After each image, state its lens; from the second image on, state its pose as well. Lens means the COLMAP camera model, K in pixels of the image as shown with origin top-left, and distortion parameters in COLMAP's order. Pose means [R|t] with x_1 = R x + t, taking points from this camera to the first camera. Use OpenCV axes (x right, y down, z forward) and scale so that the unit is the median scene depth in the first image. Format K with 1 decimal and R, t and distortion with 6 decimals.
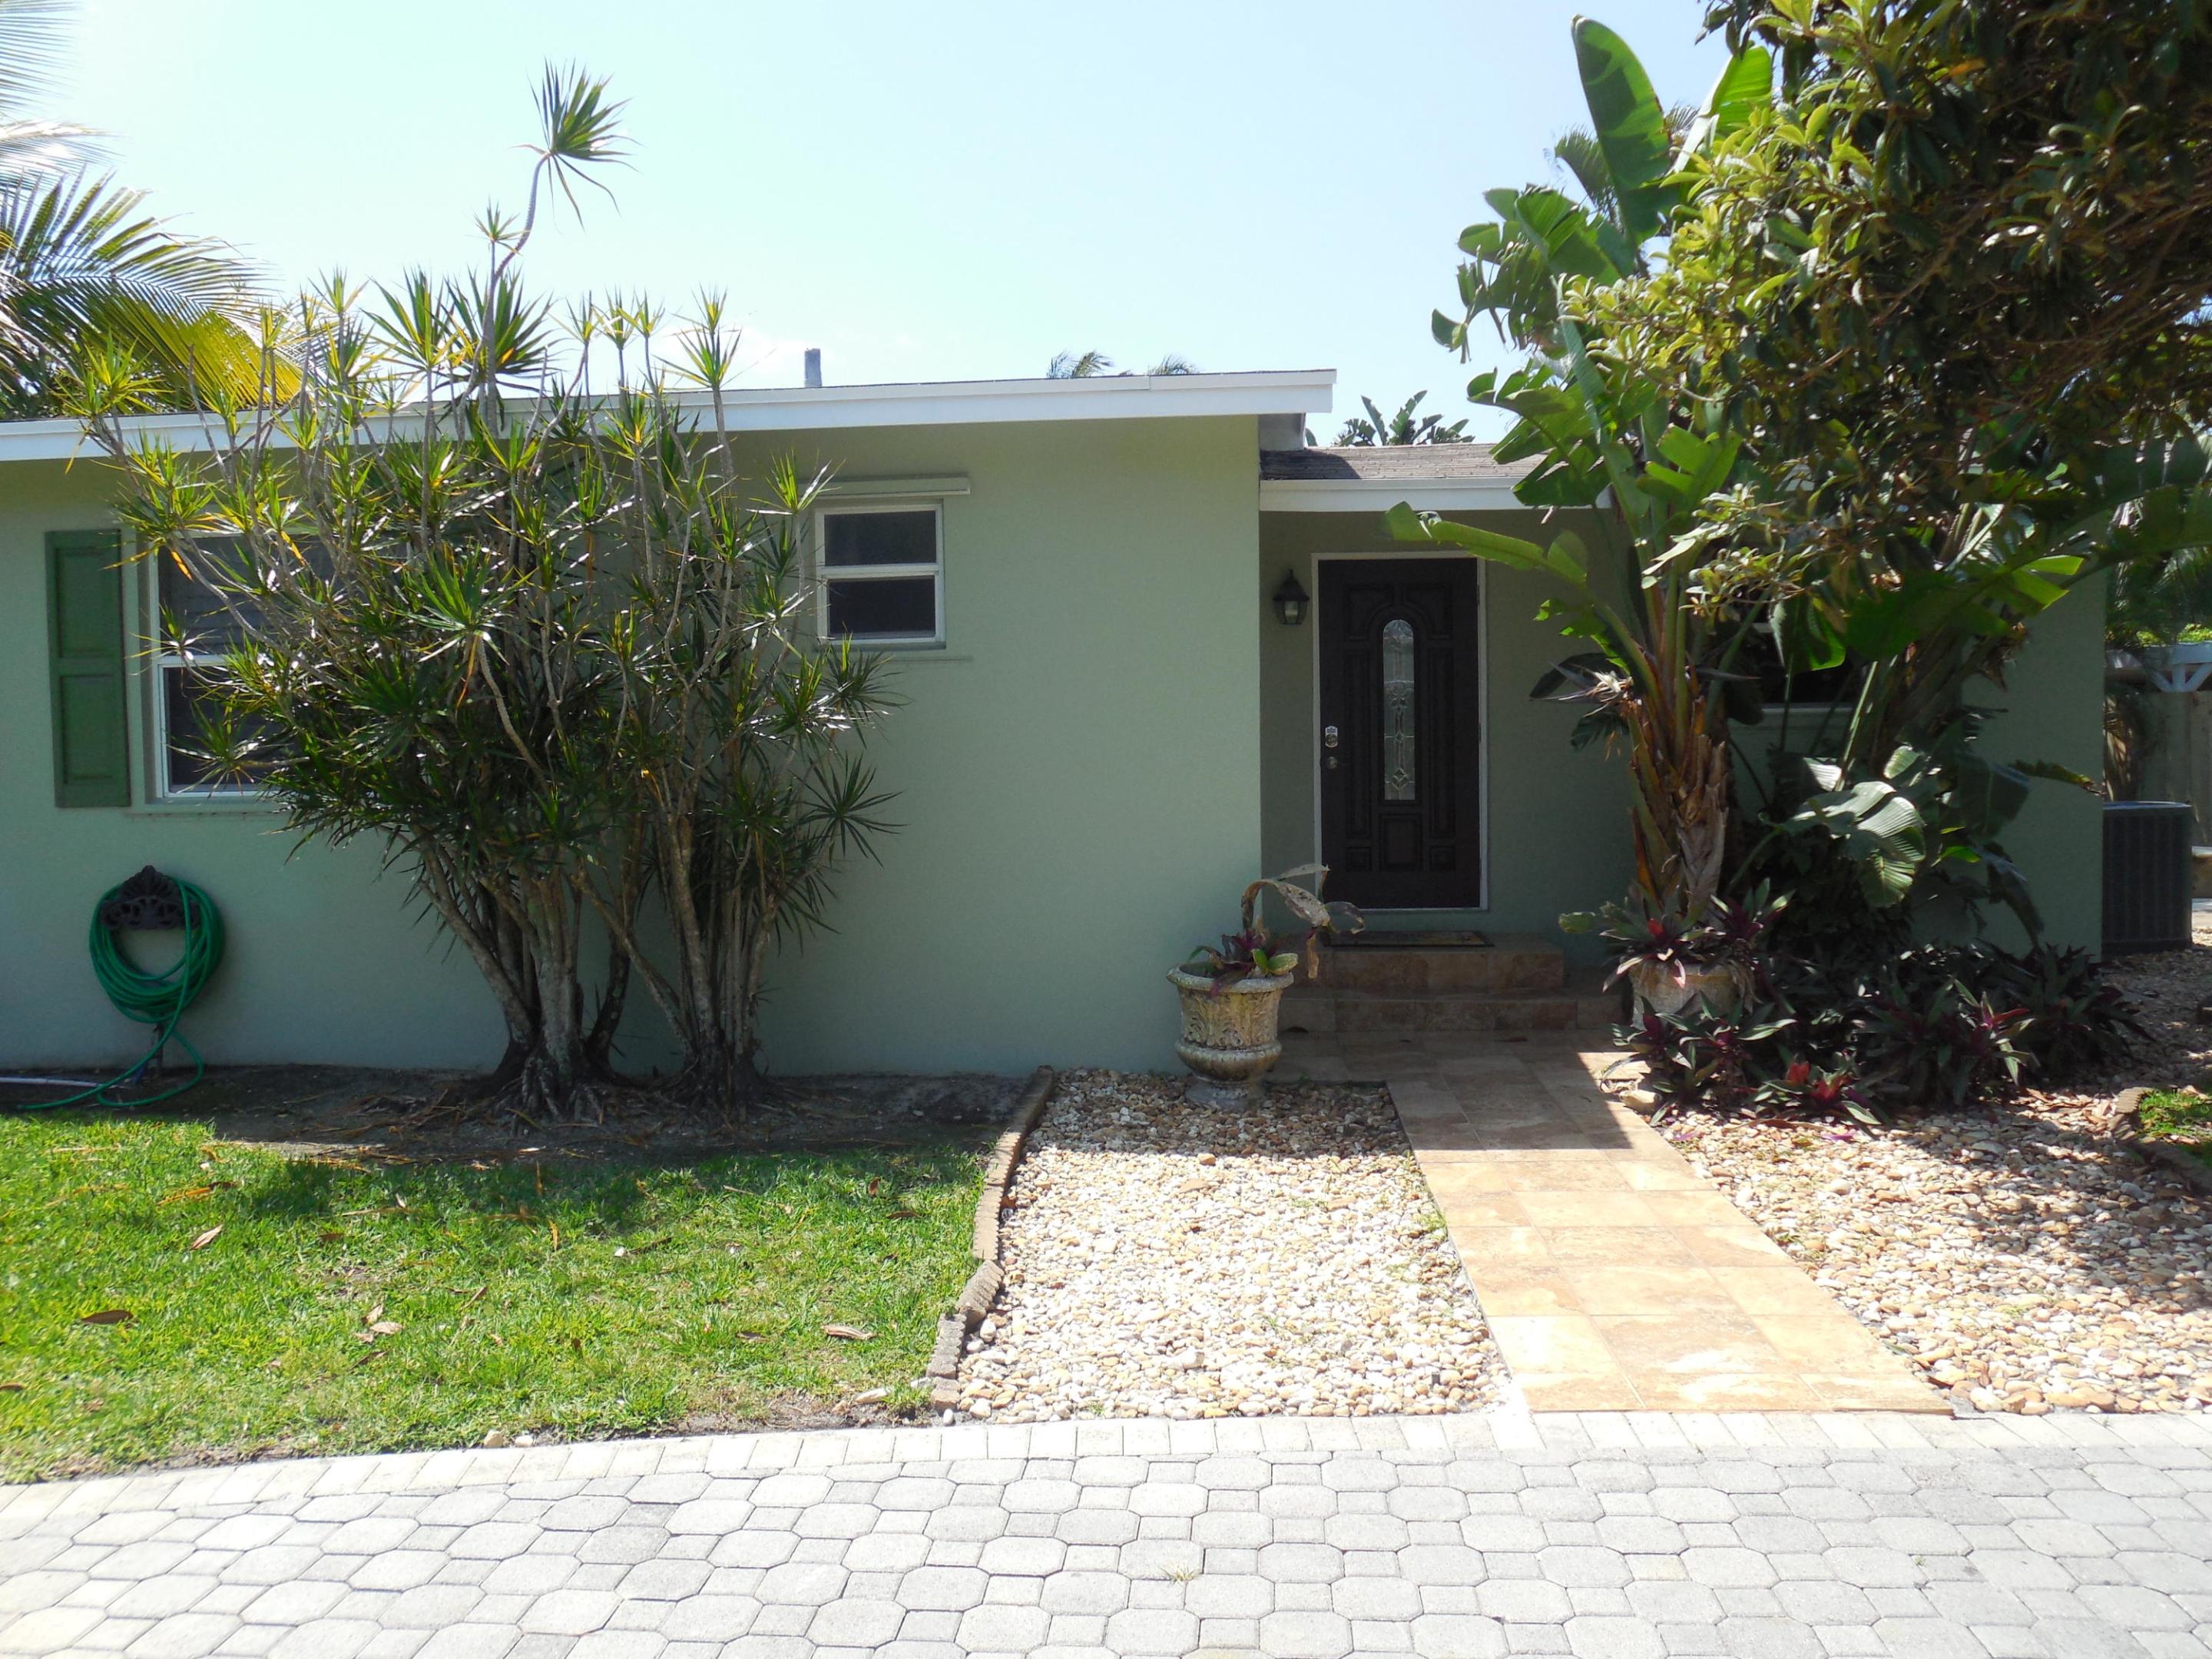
lens RADIAL K [[1712.1, 0, 1113.1], [0, 1712.1, 823.8], [0, 0, 1]] dist [-0.086064, 0.069912]
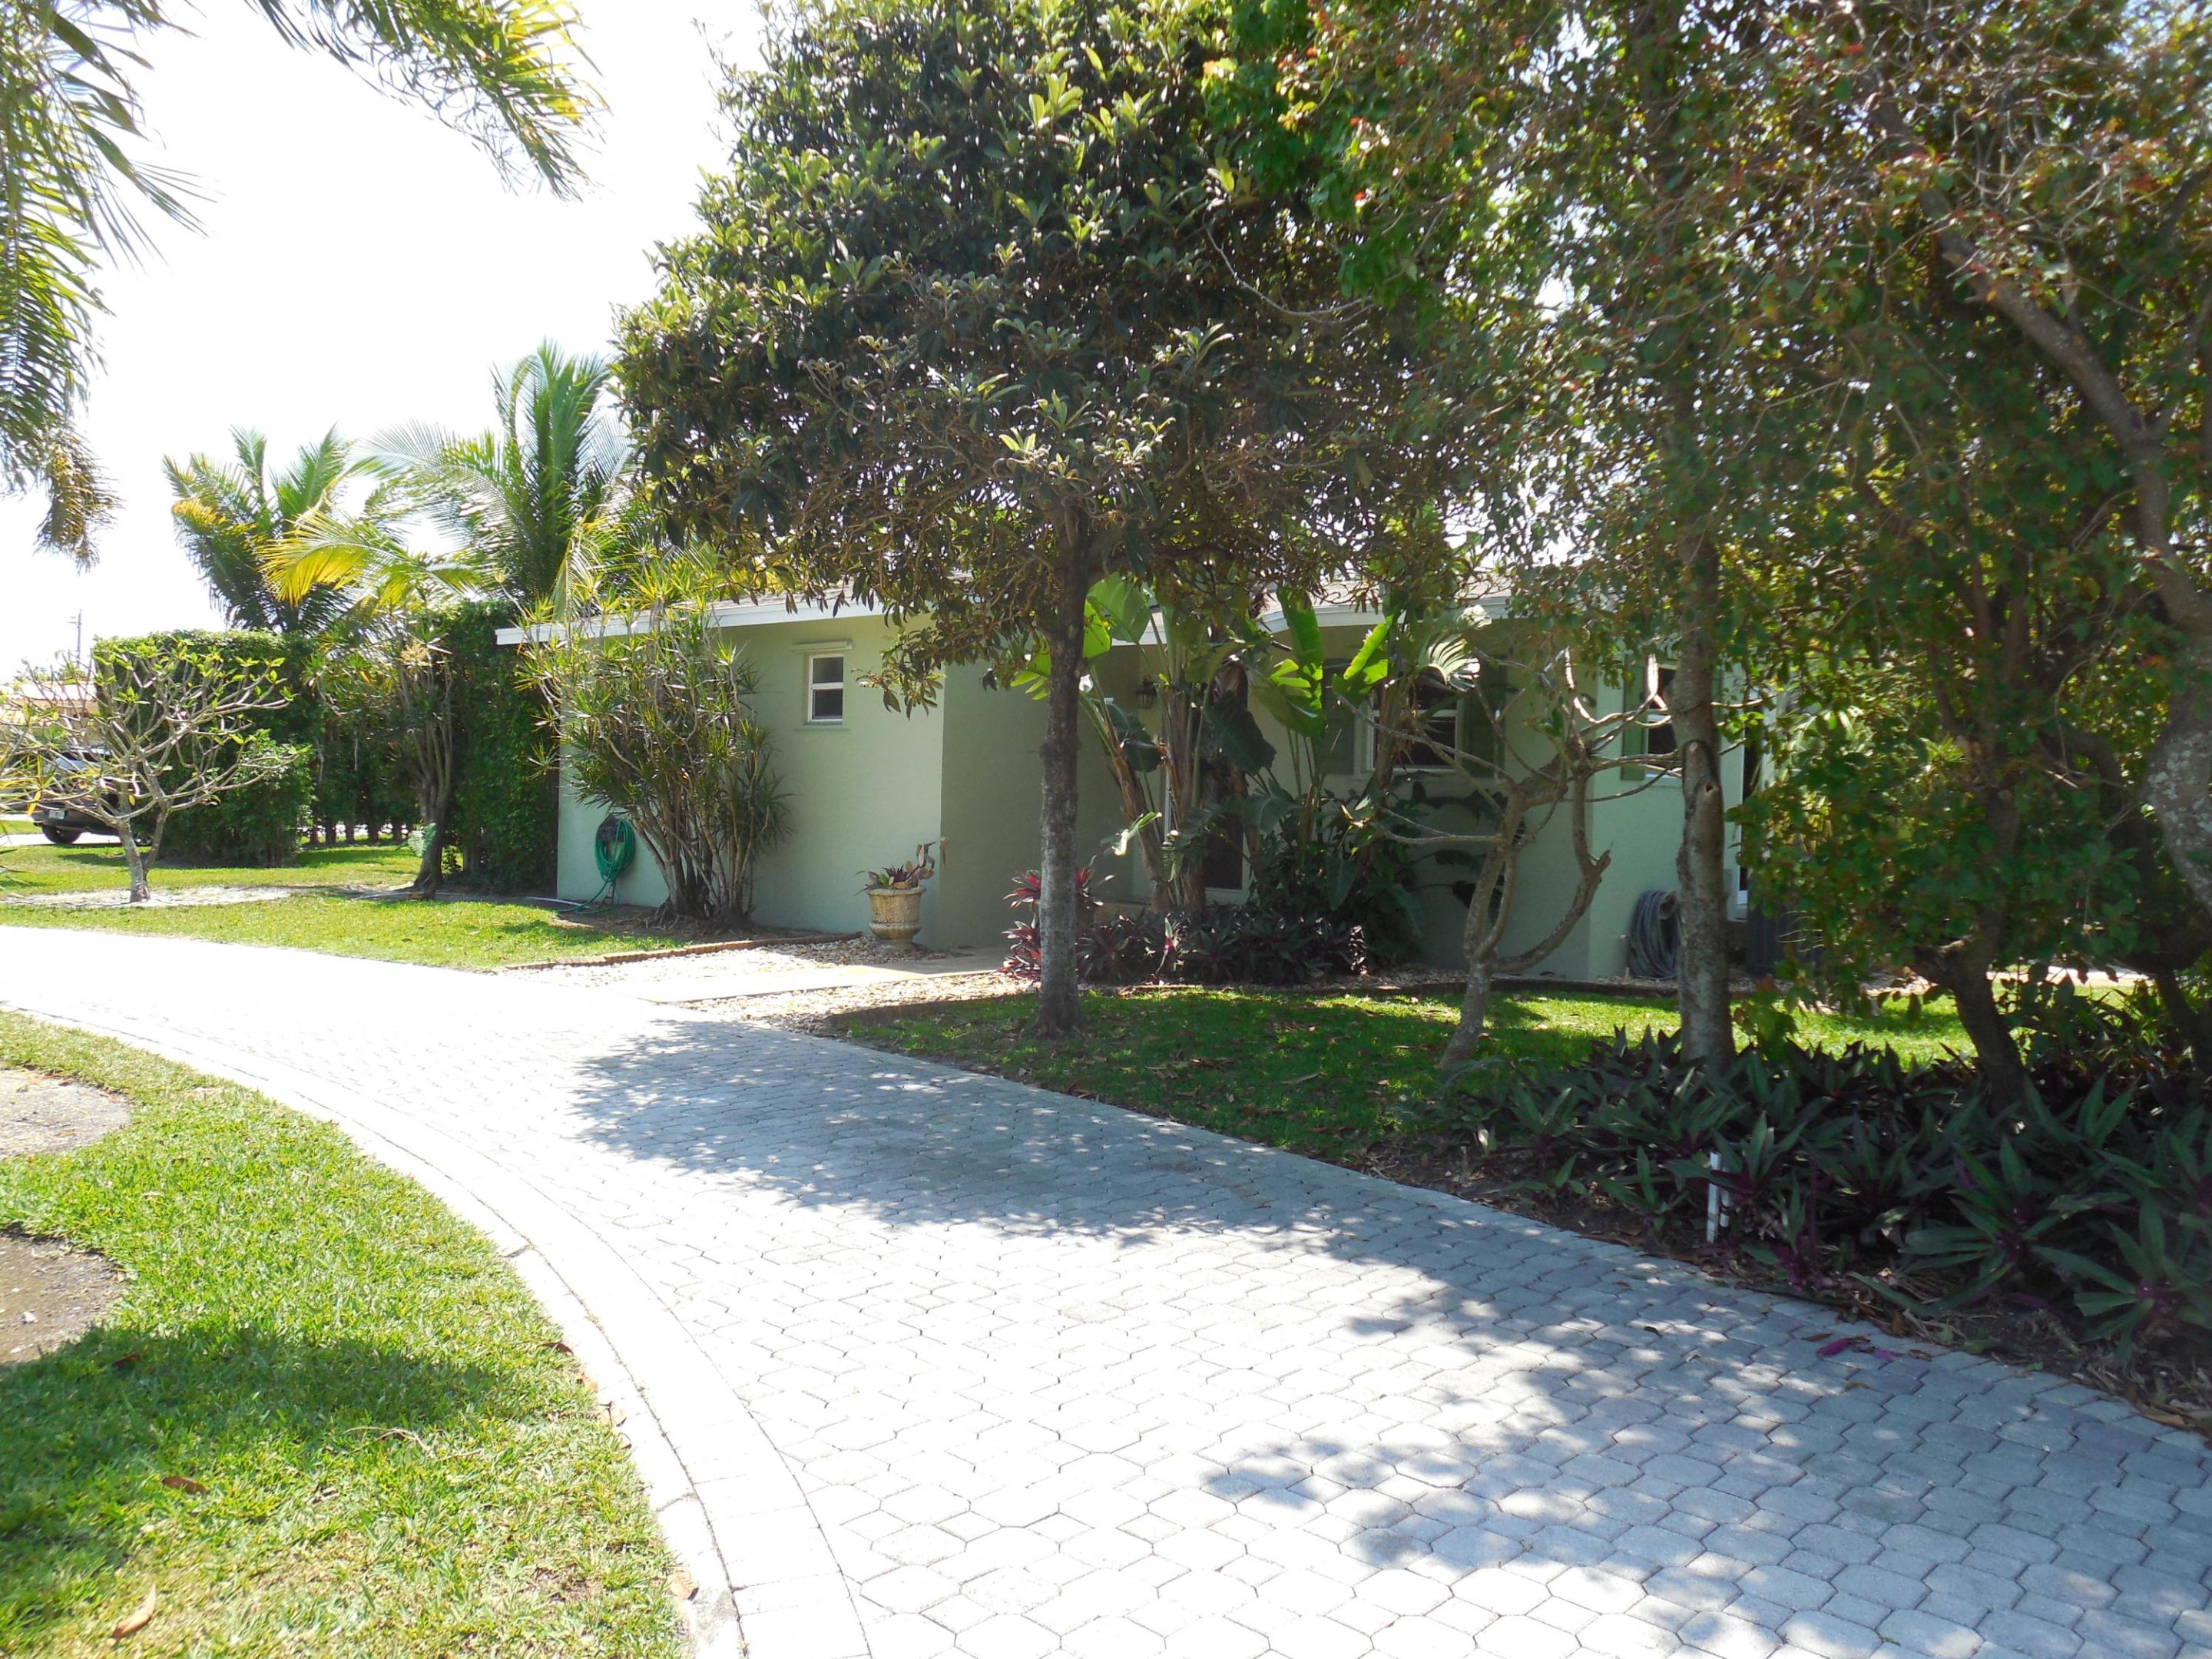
lens RADIAL K [[1712.1, 0, 1113.1], [0, 1712.1, 823.8], [0, 0, 1]] dist [-0.086064, 0.069912]
pose [[0.751962, 0.054447, -0.656954, 1.478394], [-0.083112, 0.996461, -0.012547, 0.013673], [0.653946, 0.064036, 0.753826, -0.310797]]
